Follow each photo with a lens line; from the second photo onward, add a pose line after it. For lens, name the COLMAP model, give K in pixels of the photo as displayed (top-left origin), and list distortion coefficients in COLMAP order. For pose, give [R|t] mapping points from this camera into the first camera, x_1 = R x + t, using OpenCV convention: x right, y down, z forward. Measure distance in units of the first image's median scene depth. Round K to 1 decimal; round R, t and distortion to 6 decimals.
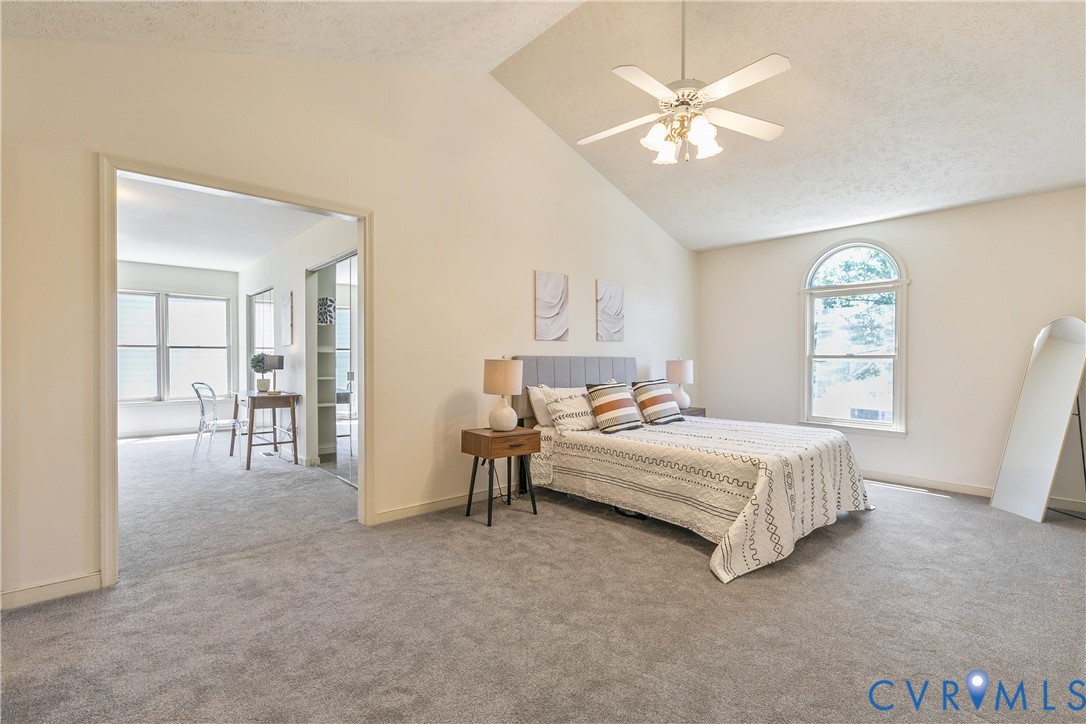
lens RADIAL K [[489.7, 0, 542.8], [0, 489.7, 362.9], [0, 0, 1]] dist [0.006315, -0.001165]
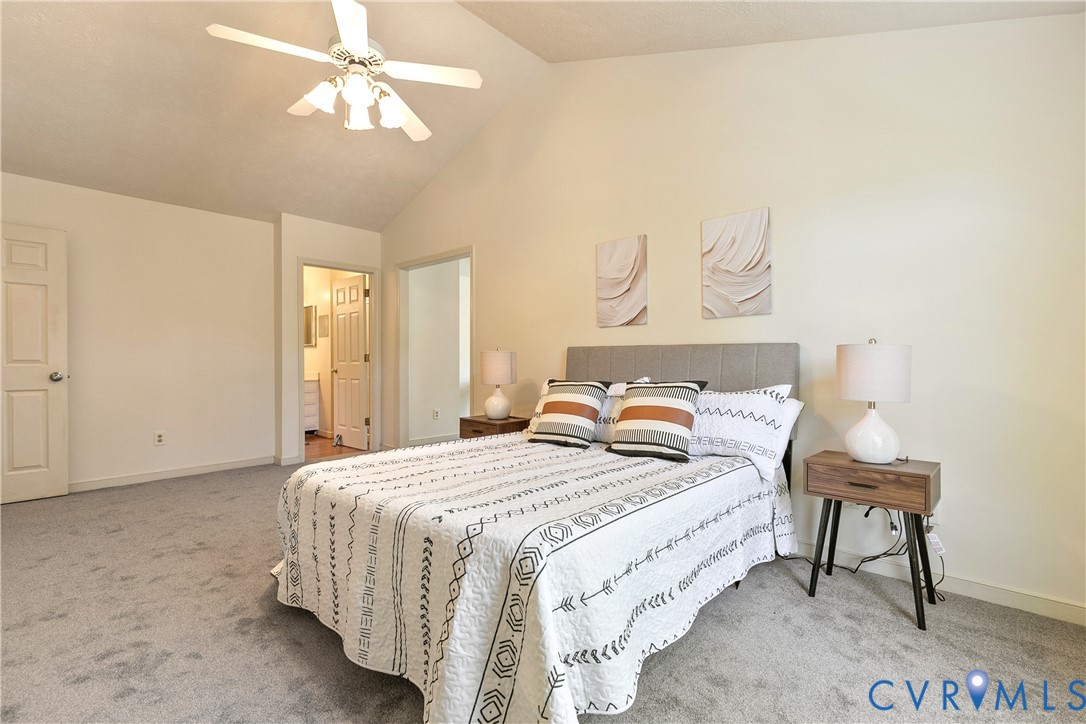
lens RADIAL K [[489.7, 0, 542.7], [0, 489.7, 361.6], [0, 0, 1]] dist [0.006315, -0.001165]
pose [[0.089180, 0.004373, -0.996006, 0.950190], [-0.003084, 0.999987, 0.004114, 0.010990], [0.996011, 0.002705, 0.089192, 0.971132]]
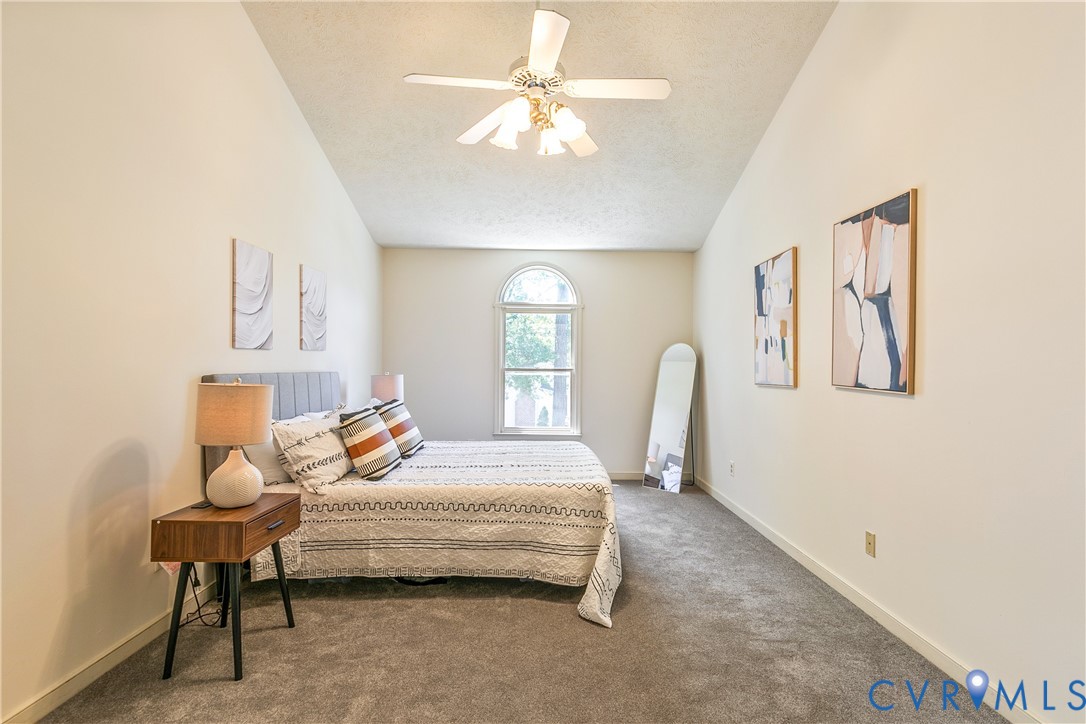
lens RADIAL K [[521.1, 0, 547.5], [0, 521.1, 363.5], [0, 0, 1]] dist [0.003869, -0.000993]
pose [[0.659375, 0.003711, 0.751805, -0.296794], [0.000870, 0.999983, -0.005699, -0.026996], [-0.751814, 0.004412, 0.659361, 0.296176]]
